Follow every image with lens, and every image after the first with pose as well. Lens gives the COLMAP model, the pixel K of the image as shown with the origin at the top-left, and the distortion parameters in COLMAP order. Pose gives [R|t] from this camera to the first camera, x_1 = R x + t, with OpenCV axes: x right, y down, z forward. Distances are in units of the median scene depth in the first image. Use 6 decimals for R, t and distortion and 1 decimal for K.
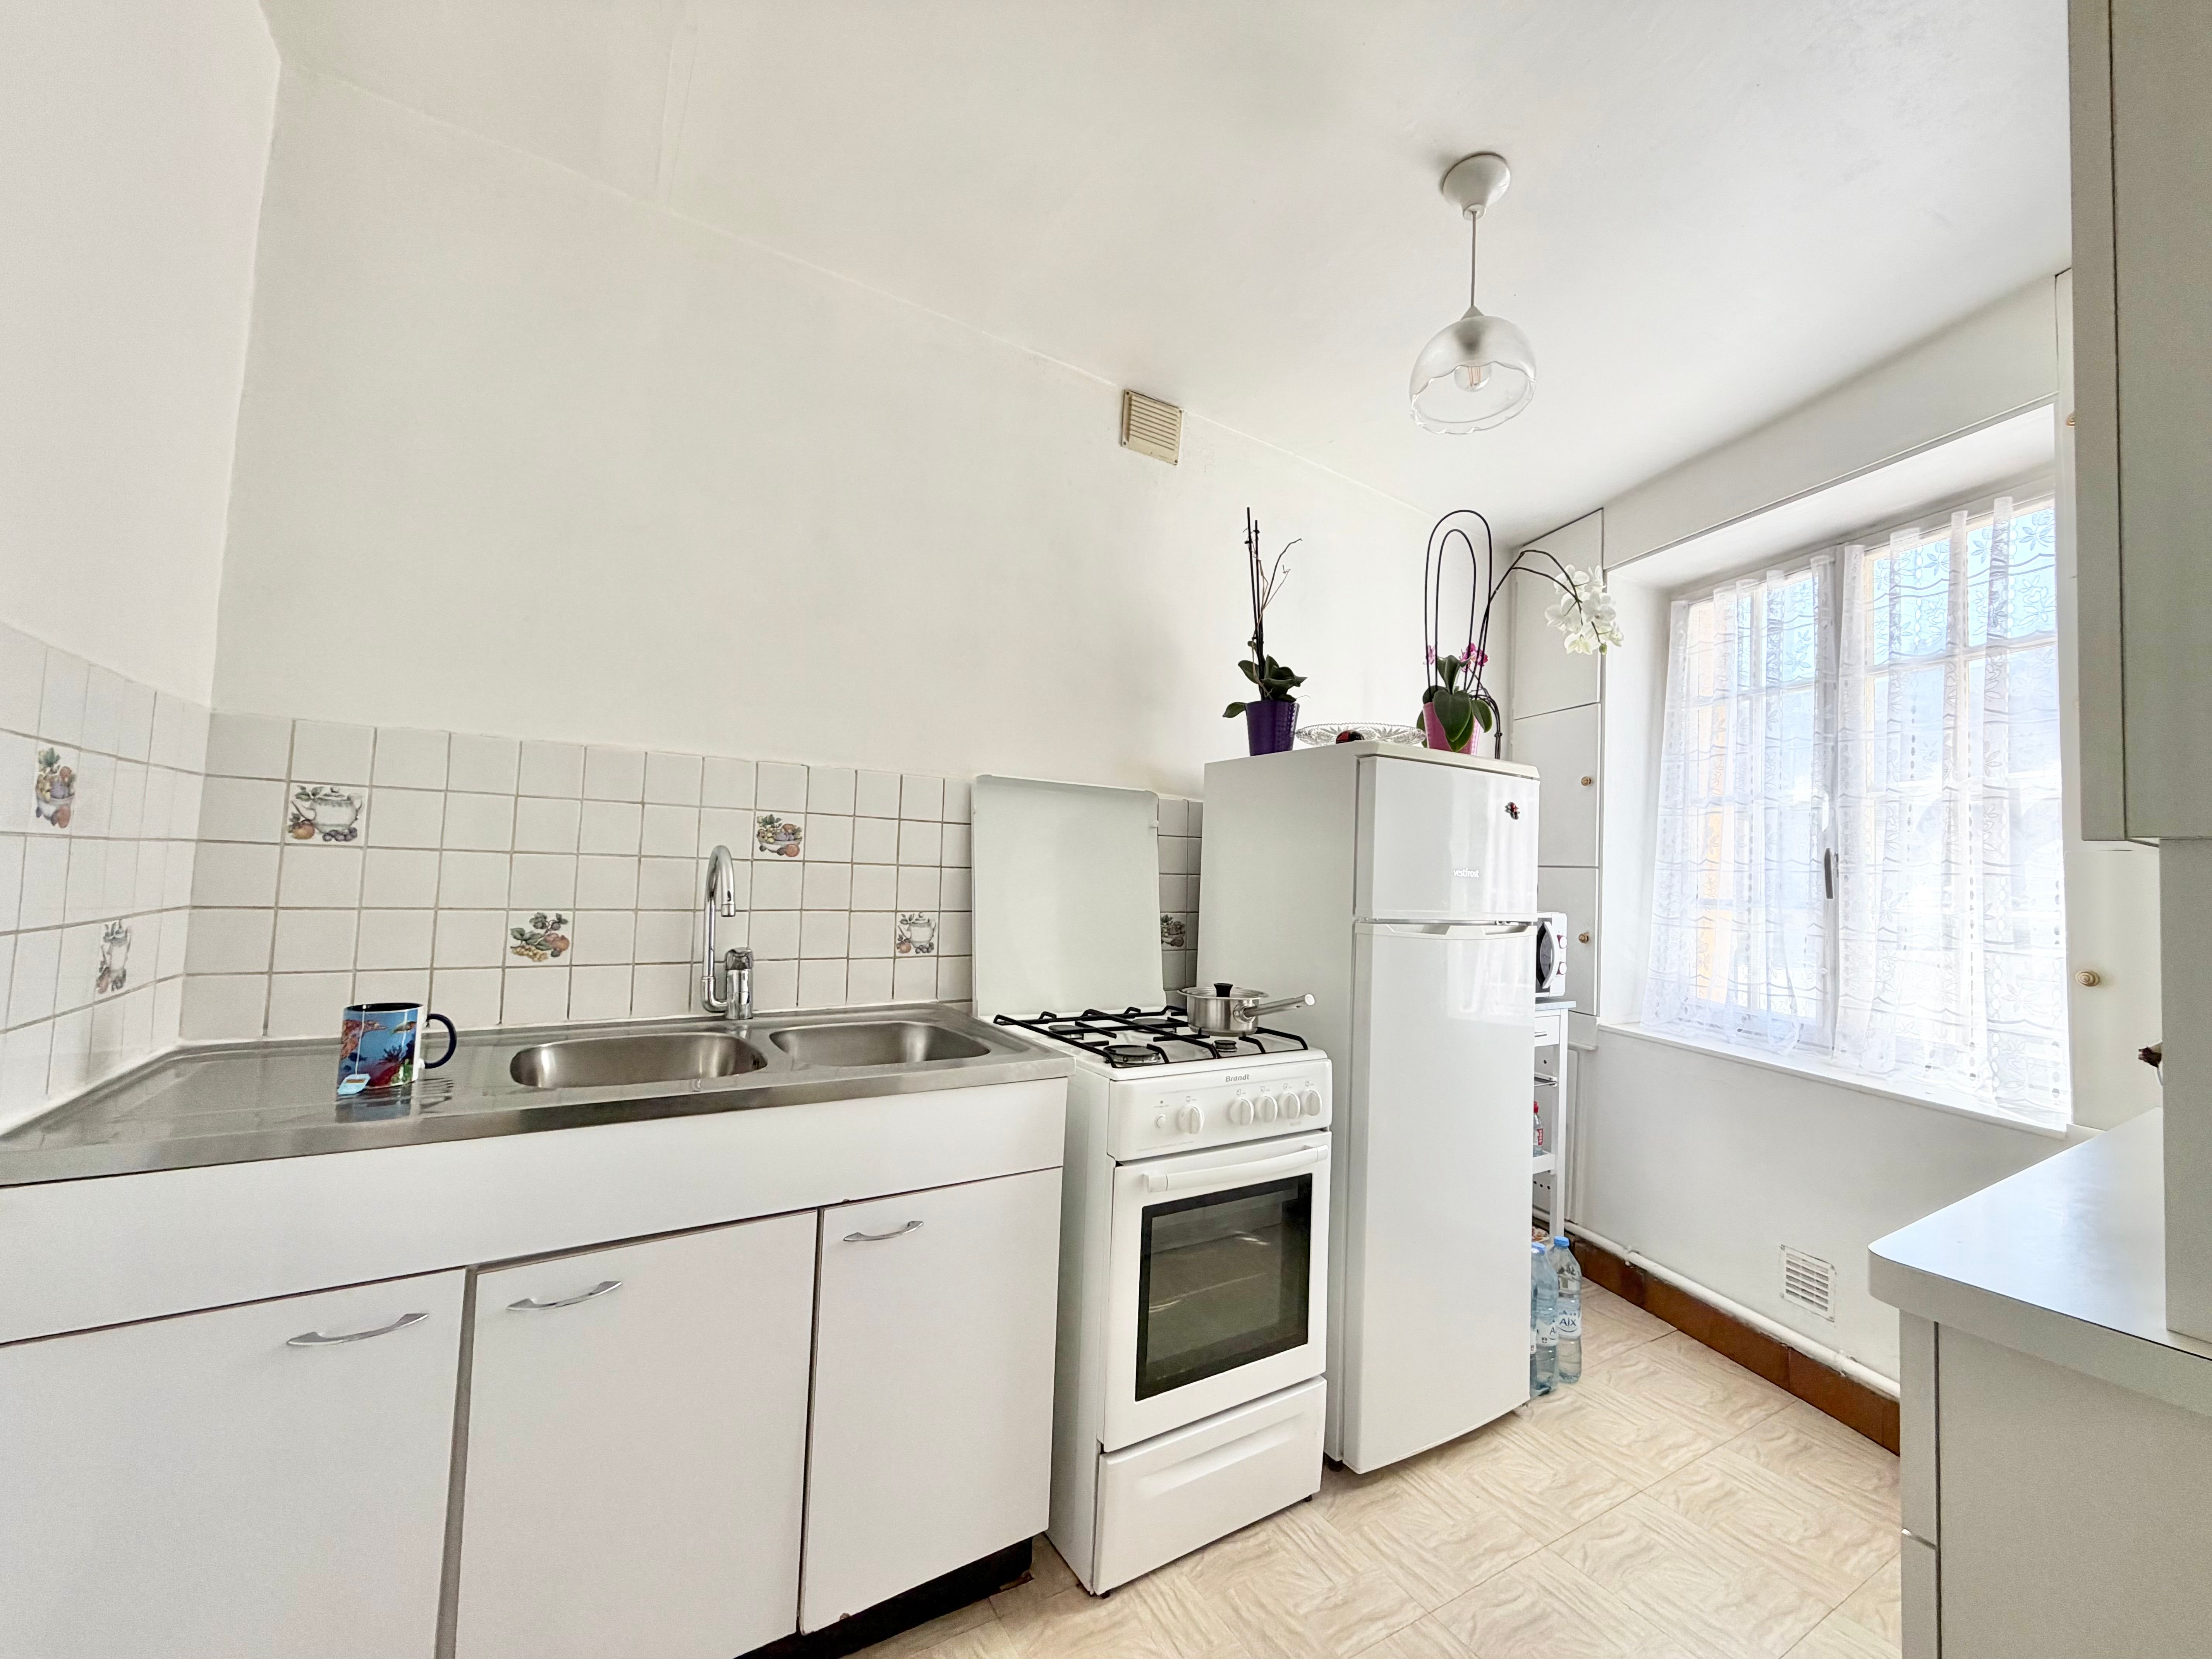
lens RADIAL K [[885.4, 0, 1098.4], [0, 885.4, 827.0], [0, 0, 1]] dist [0.002820, -0.000188]
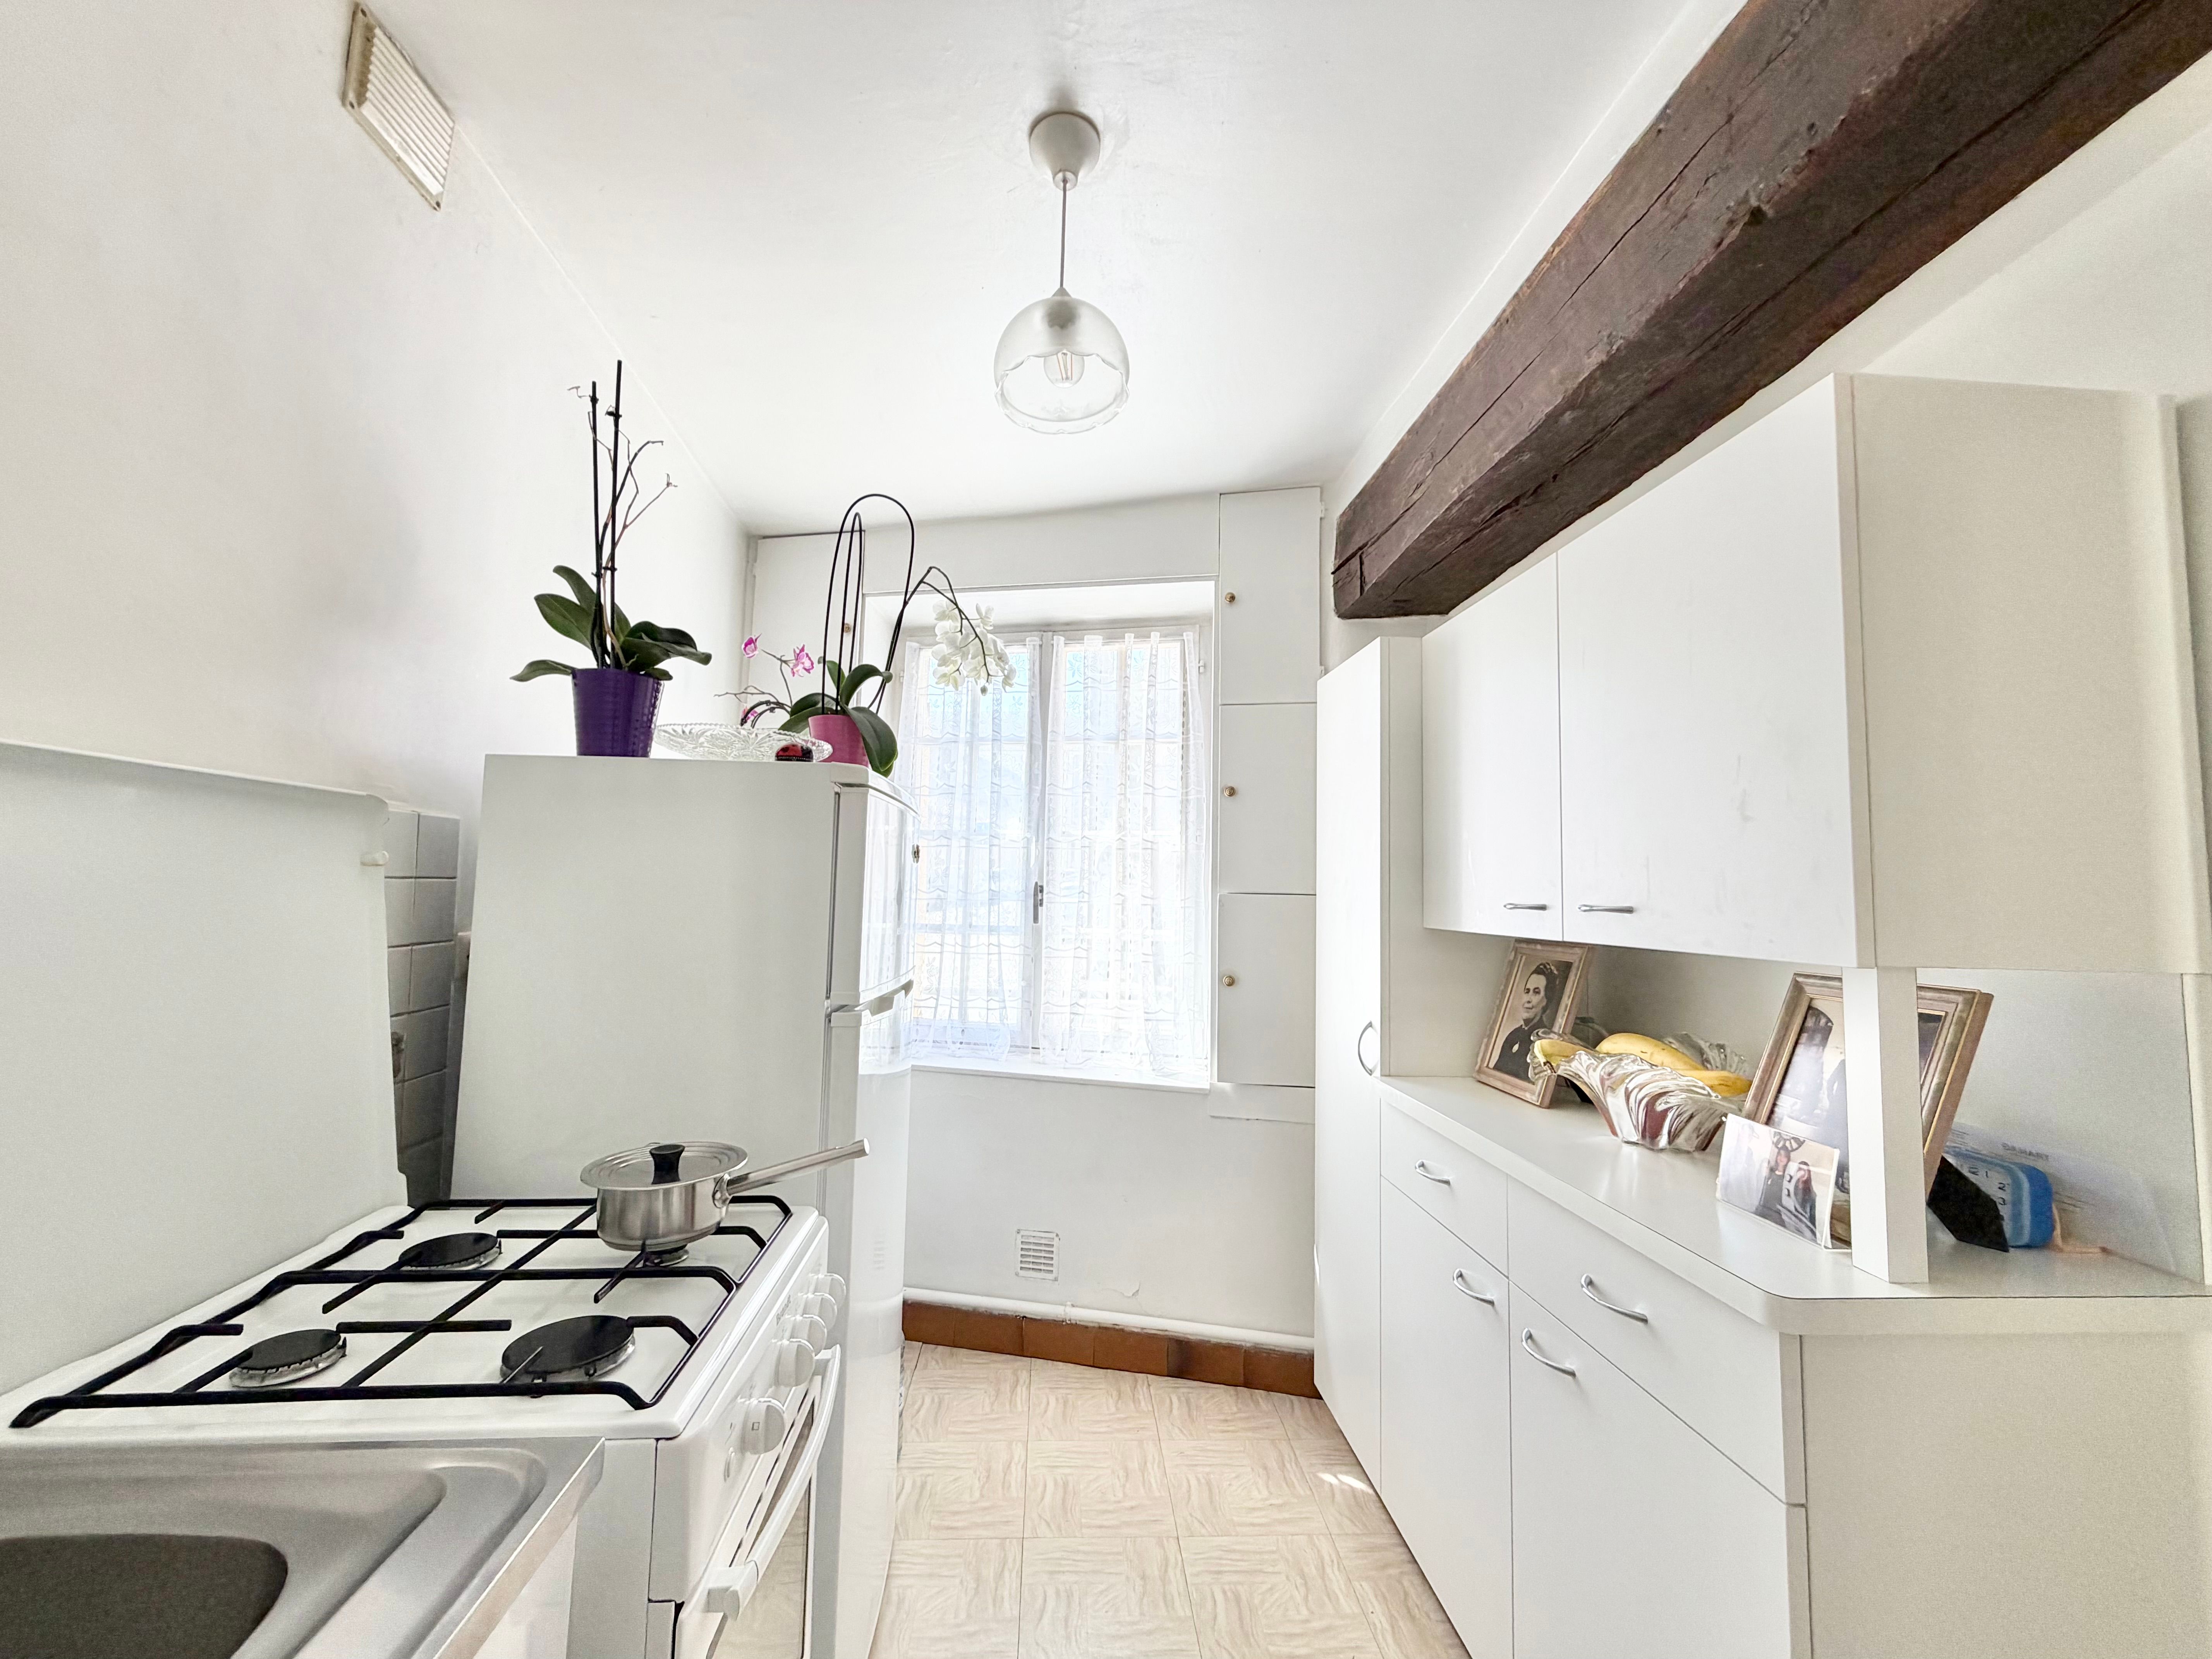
lens RADIAL K [[885.4, 0, 1098.4], [0, 885.4, 827.0], [0, 0, 1]] dist [0.002820, -0.000188]
pose [[0.472163, 0.038389, 0.880675, -0.211420], [-0.046113, 0.998759, -0.018813, -0.033019], [-0.880304, -0.031728, 0.473347, 0.381263]]
